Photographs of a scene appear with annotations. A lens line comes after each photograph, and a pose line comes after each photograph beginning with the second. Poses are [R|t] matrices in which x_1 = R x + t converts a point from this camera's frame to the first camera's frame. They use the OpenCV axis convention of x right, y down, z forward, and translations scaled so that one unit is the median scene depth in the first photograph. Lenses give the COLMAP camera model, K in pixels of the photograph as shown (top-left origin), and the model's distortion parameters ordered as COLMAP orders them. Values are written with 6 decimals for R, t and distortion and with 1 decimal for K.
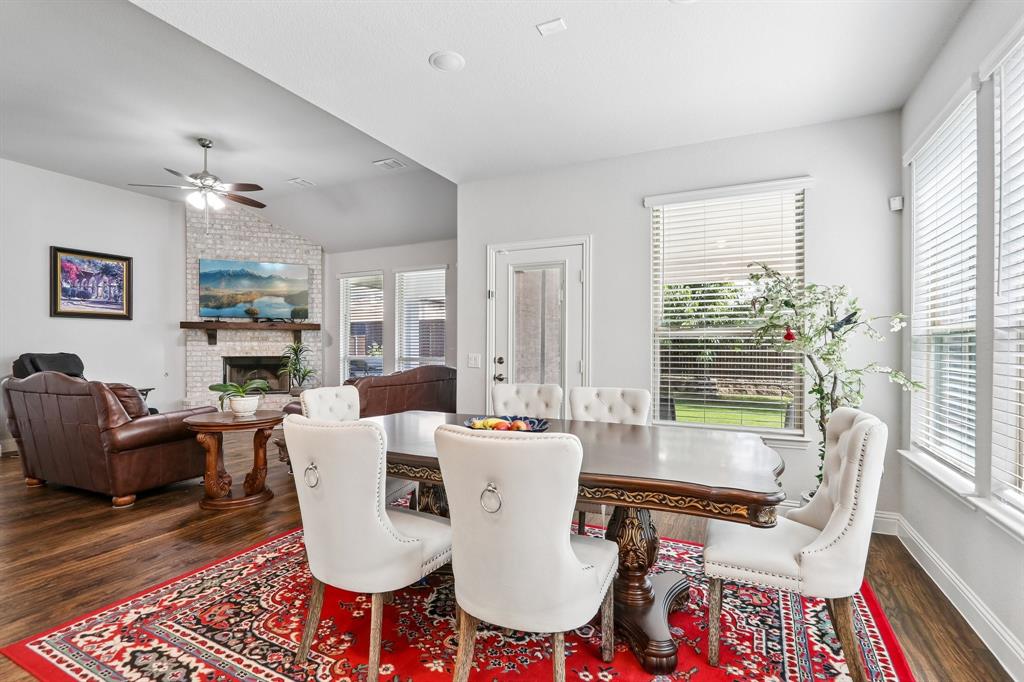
lens RADIAL K [[480.2, 0, 511.6], [0, 480.2, 347.6], [0, 0, 1]] dist [-0.016605, 0.004568]
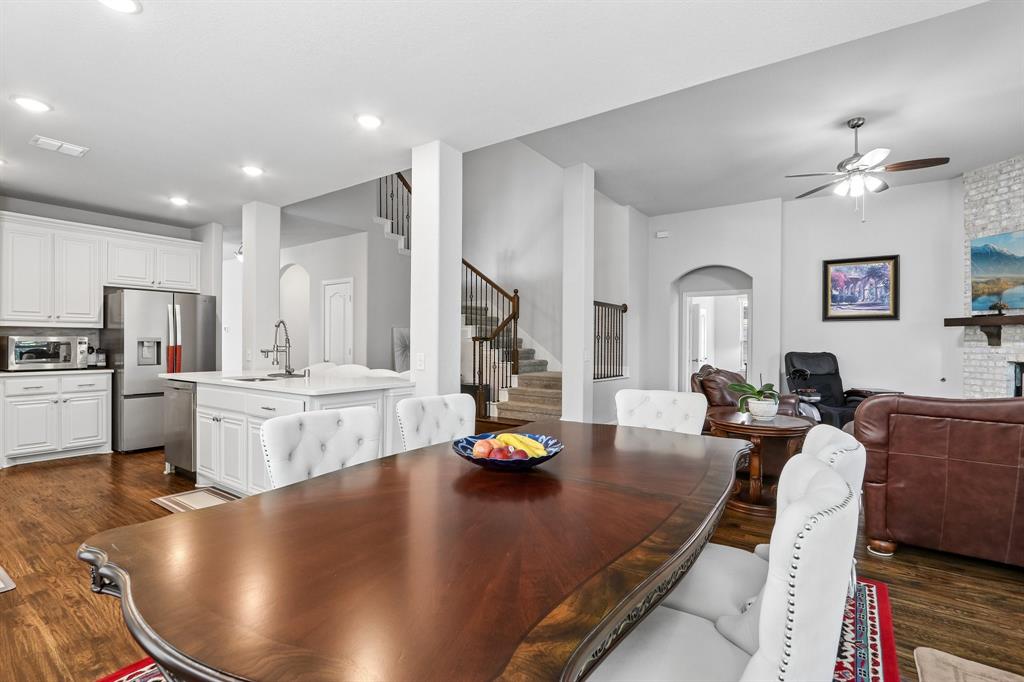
lens RADIAL K [[480.2, 0, 522.1], [0, 480.2, 344.7], [0, 0, 1]] dist [-0.016605, 0.004568]
pose [[-0.159381, 0.000322, -0.987217, 0.254465], [-0.011597, 0.999930, 0.002198, -0.000782], [0.987149, 0.011799, -0.159366, 0.373744]]
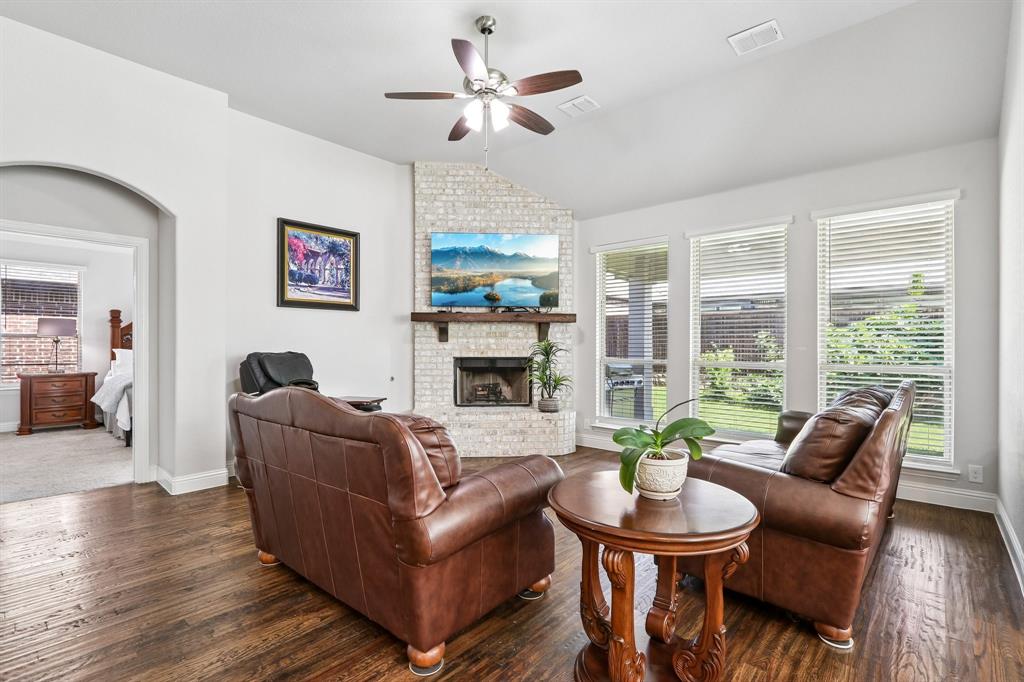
lens RADIAL K [[480.2, 0, 512.5], [0, 480.2, 342.2], [0, 0, 1]] dist [-0.016605, 0.004568]
pose [[0.959865, -0.000803, -0.280461, -0.300677], [-0.001470, 0.999968, -0.007892, 0.000529], [0.280459, 0.007987, 0.959833, 0.278330]]
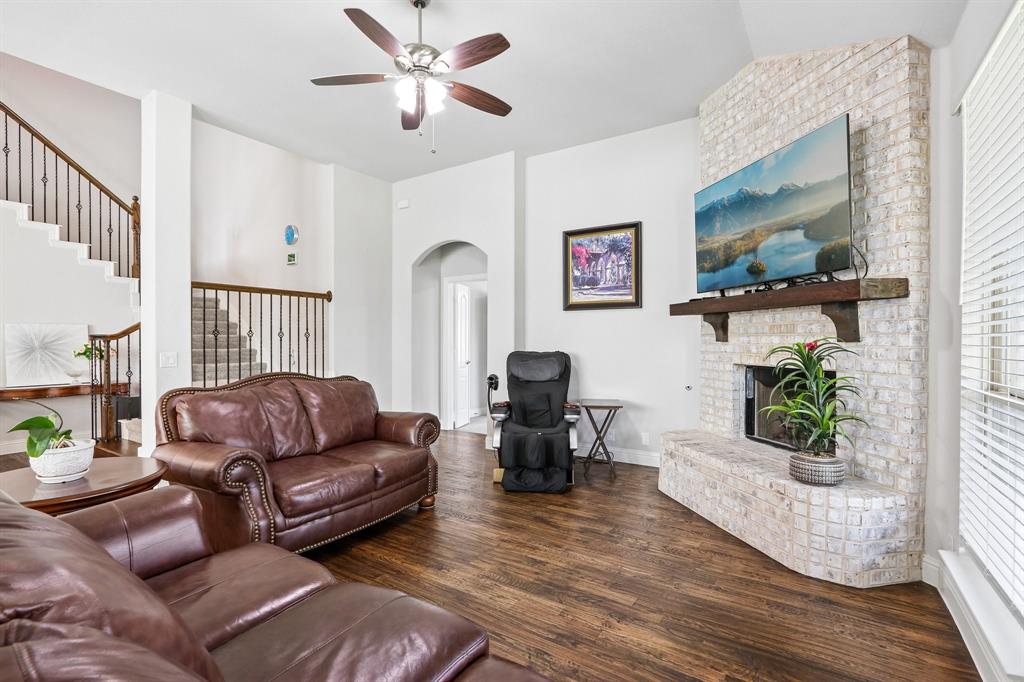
lens RADIAL K [[480.2, 0, 519.0], [0, 480.2, 345.4], [0, 0, 1]] dist [-0.016605, 0.004568]
pose [[-0.145475, 0.010028, -0.989311, -0.046071], [-0.004298, 0.999933, 0.010768, -0.006996], [0.989353, 0.005819, -0.145422, 0.858400]]
